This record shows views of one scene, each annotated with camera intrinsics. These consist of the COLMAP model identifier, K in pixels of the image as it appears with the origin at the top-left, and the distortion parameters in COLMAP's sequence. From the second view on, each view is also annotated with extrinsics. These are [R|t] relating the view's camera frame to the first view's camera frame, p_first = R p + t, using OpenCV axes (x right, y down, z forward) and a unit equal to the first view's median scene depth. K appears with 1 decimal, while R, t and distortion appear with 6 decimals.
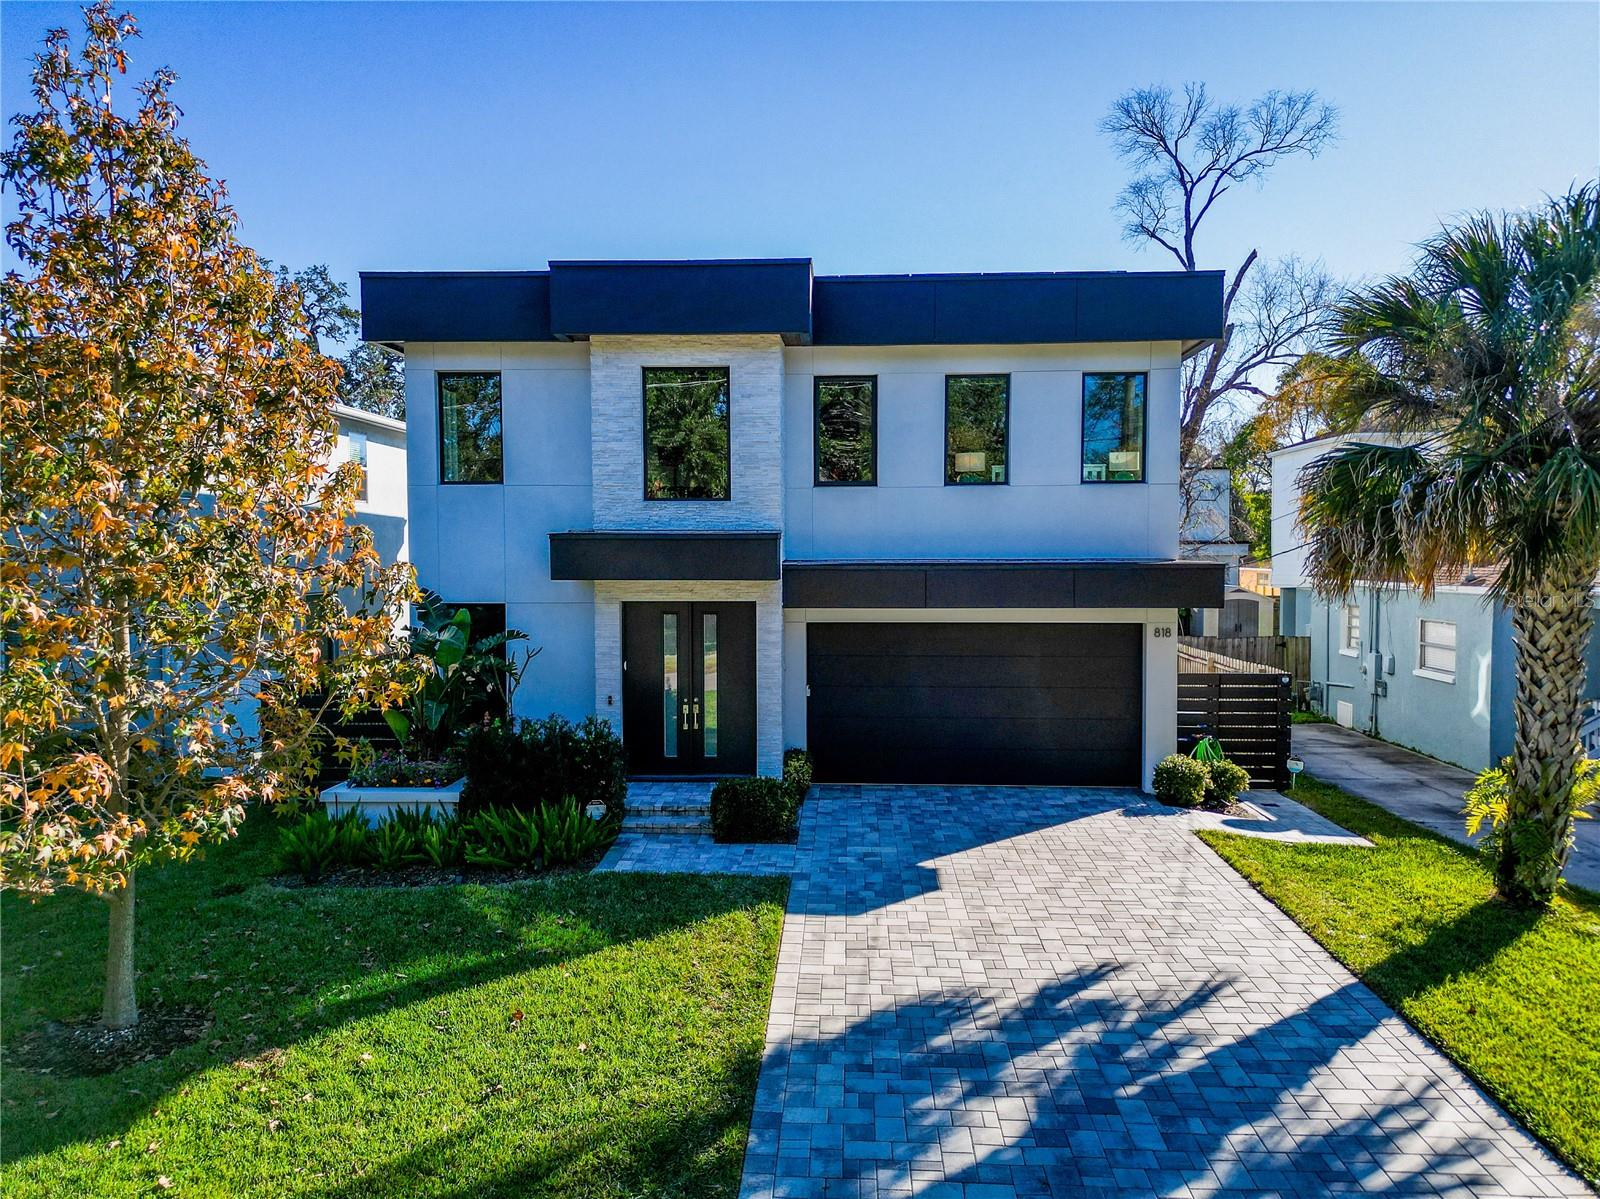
lens RADIAL K [[1124.3, 0, 807.9], [0, 1124.3, 605.2], [0, 0, 1]] dist [0.082989, -0.085409]
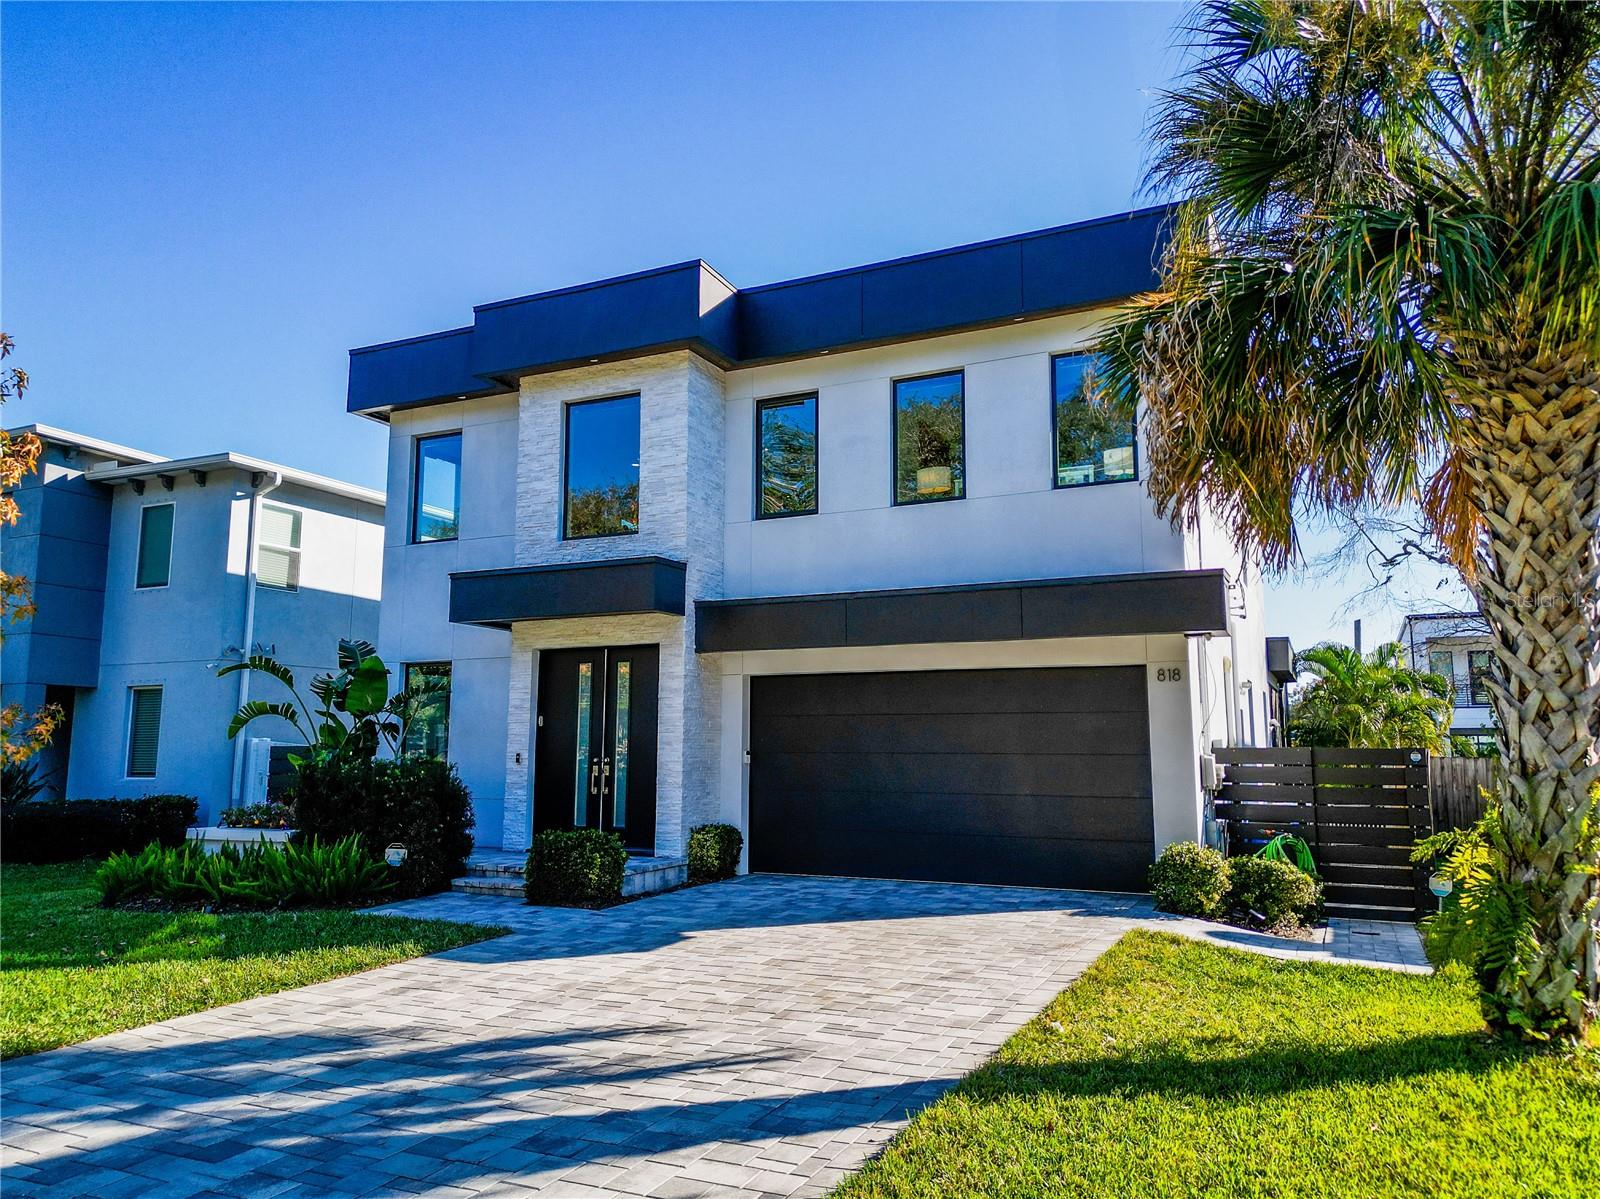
lens RADIAL K [[1127.1, 0, 808.2], [0, 1127.1, 606.0], [0, 0, 1]] dist [0.079321, -0.079118]
pose [[0.922074, -0.047671, -0.384065, 0.402572], [-0.022136, 0.984264, -0.175314, 0.120668], [0.386379, 0.170154, 0.906509, 0.245017]]
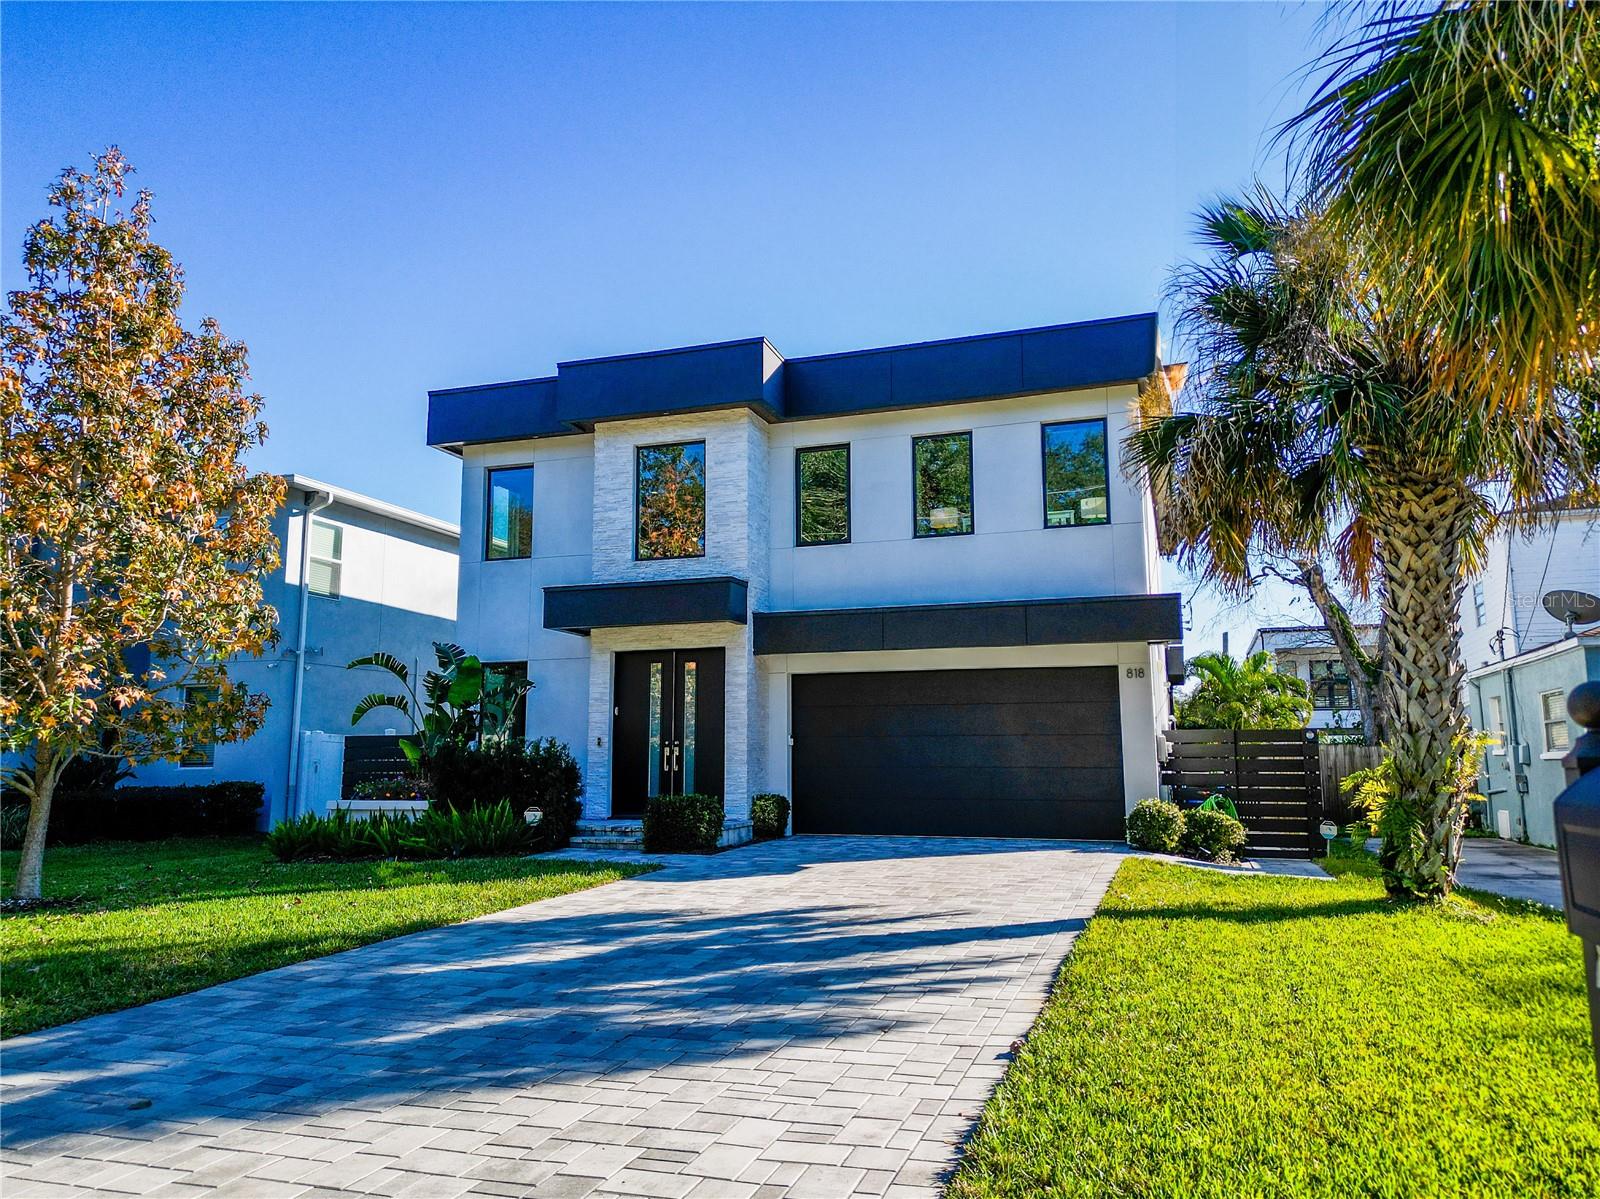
lens RADIAL K [[1124.3, 0, 807.9], [0, 1124.3, 605.2], [0, 0, 1]] dist [0.082989, -0.085409]
pose [[0.961214, -0.040753, -0.272777, 0.326553], [-0.010938, 0.982612, -0.185348, 0.157096], [0.275588, 0.181143, 0.944054, 0.001033]]
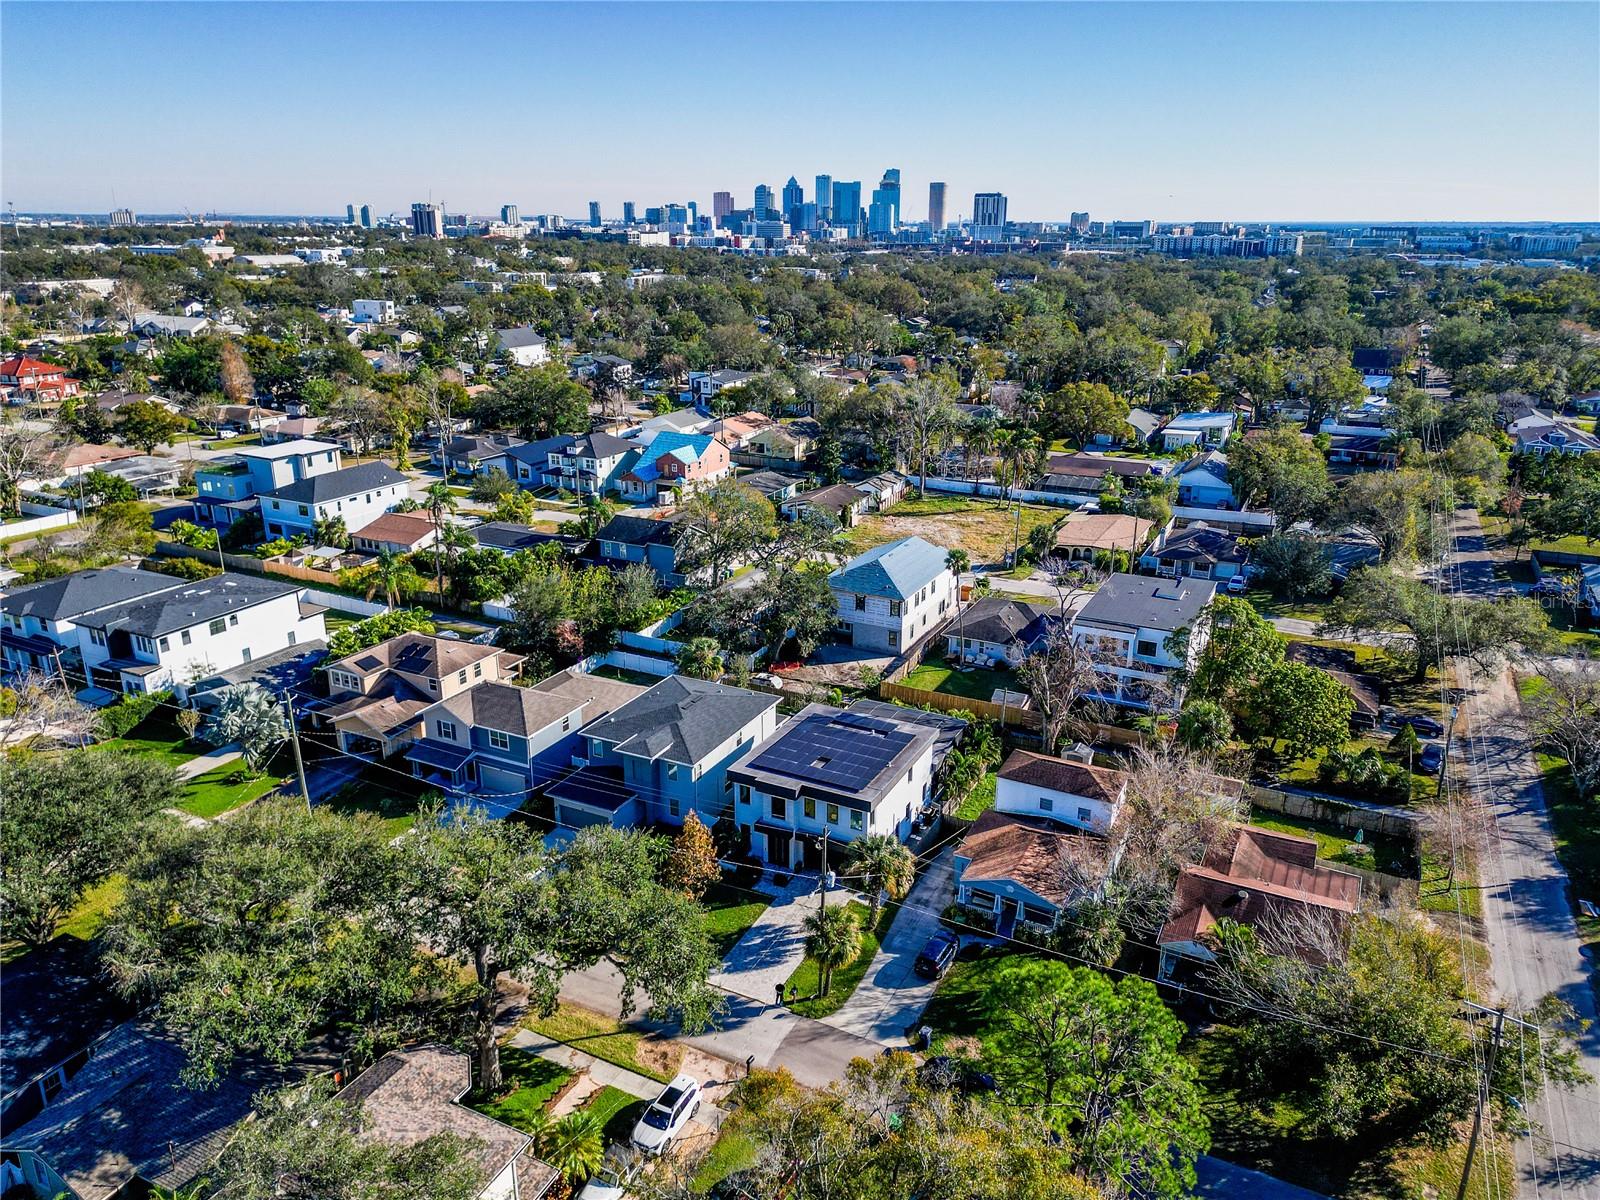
lens RADIAL K [[1117.5, 0, 804.7], [0, 1117.5, 607.1], [0, 0, 1]] dist [0.135574, -0.277143]
pose [[0.909262, 0.138357, -0.392555, 2.010345], [-0.023629, 0.958773, 0.283190, -2.636173], [0.415552, -0.248218, 0.875045, -3.462399]]
